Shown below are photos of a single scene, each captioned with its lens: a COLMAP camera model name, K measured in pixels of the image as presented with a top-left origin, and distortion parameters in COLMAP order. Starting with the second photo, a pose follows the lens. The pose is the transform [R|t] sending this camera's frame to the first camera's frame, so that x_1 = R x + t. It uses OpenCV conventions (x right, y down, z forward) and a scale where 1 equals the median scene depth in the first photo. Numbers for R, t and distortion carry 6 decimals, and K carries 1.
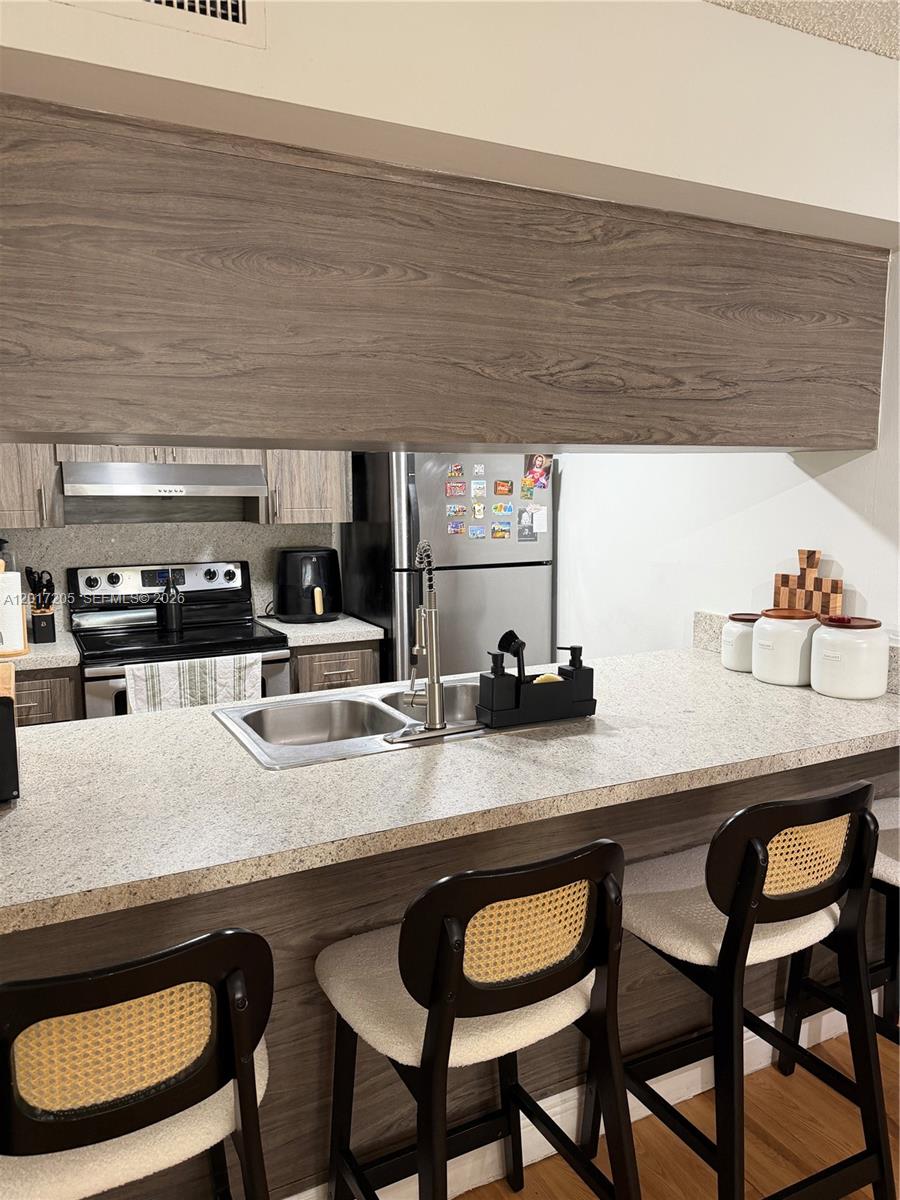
lens RADIAL K [[854.5, 0, 446.9], [0, 854.5, 599.5], [0, 0, 1]] dist [-0.000040, -0.008436]
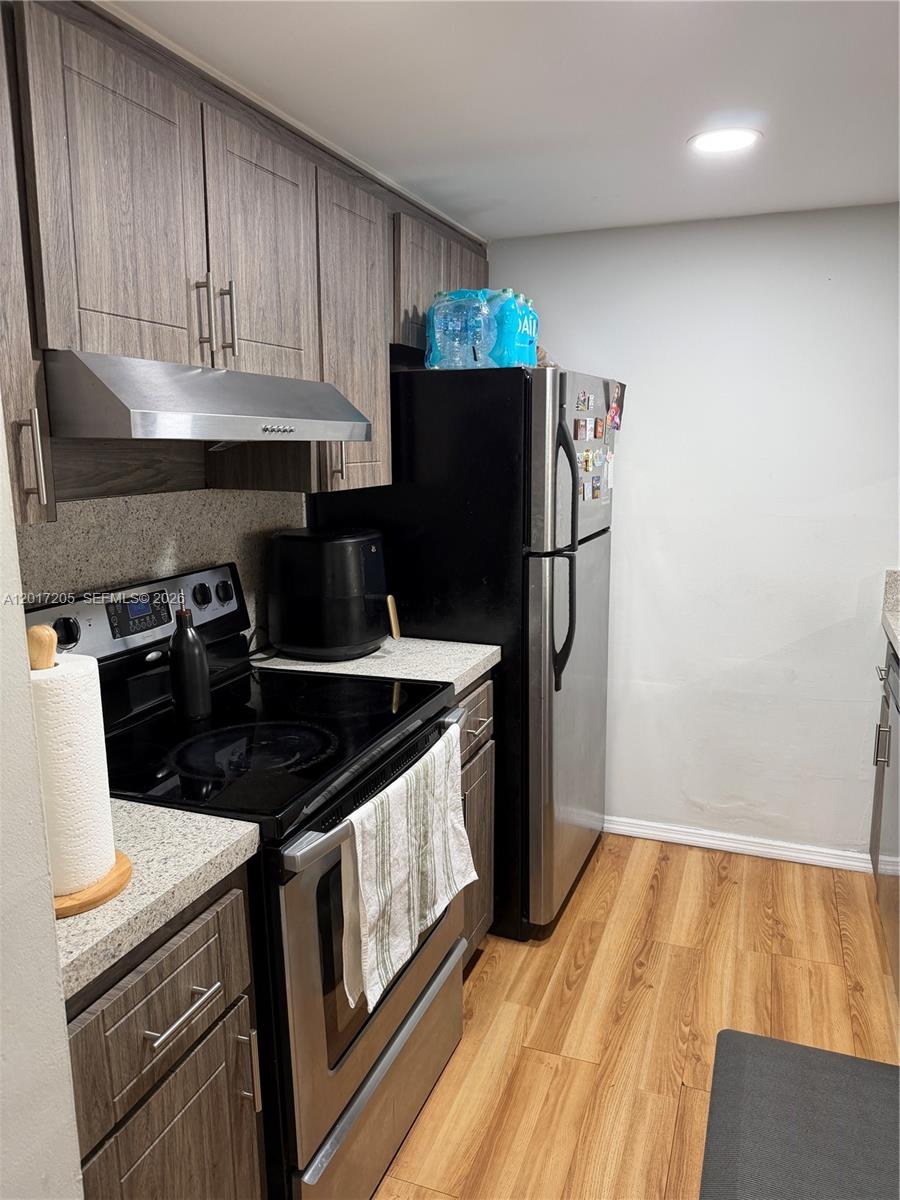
lens RADIAL K [[854.5, 0, 447.4], [0, 854.5, 599.6], [0, 0, 1]] dist [-0.000040, -0.008436]
pose [[0.742016, -0.125182, 0.658590, -0.752178], [0.084038, 0.992031, 0.093877, -0.092616], [-0.665094, -0.014312, 0.746623, 0.770261]]
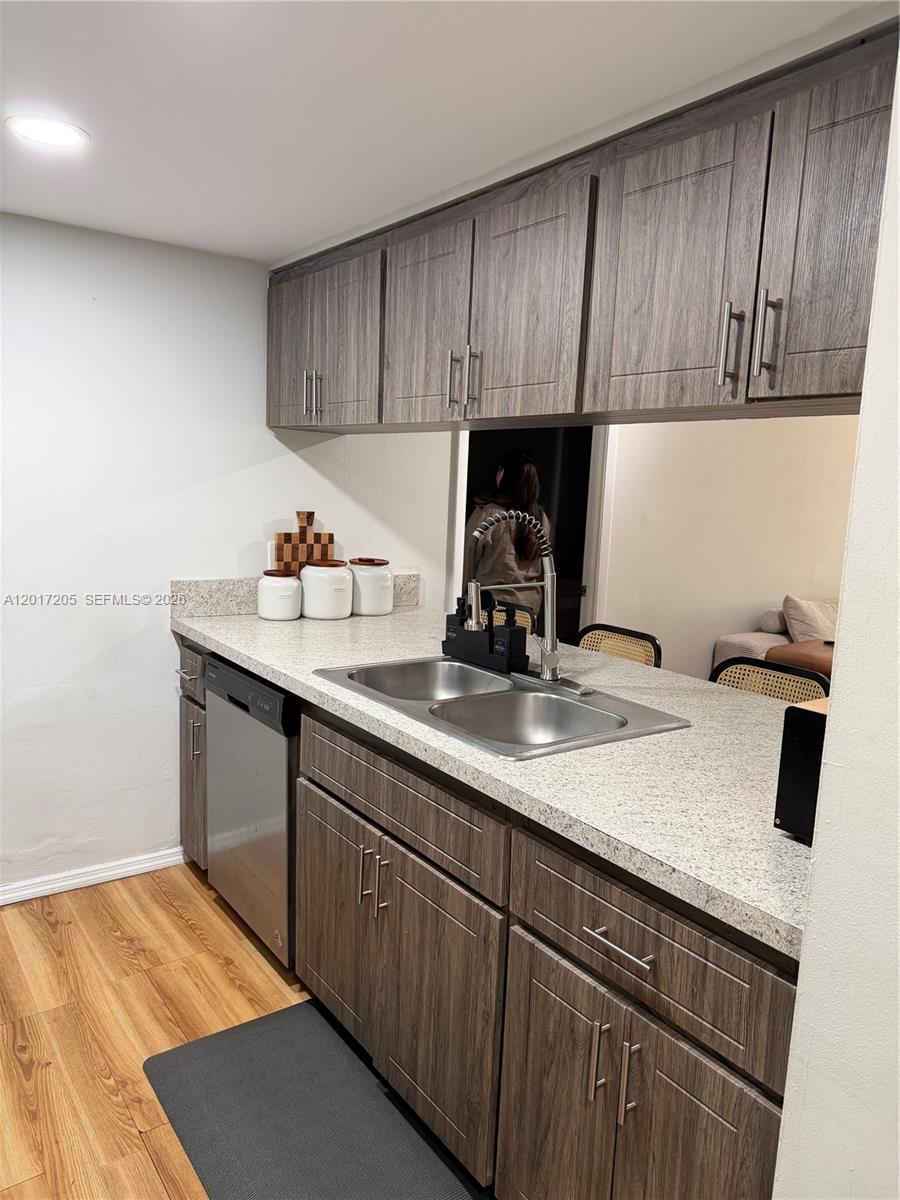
lens RADIAL K [[854.5, 0, 445.7], [0, 854.5, 600.6], [0, 0, 1]] dist [-0.000040, -0.008436]
pose [[-0.158988, -0.141311, 0.977115, -0.822646], [0.078009, 0.984811, 0.155117, -0.105561], [-0.984194, 0.100886, -0.145550, 0.984368]]
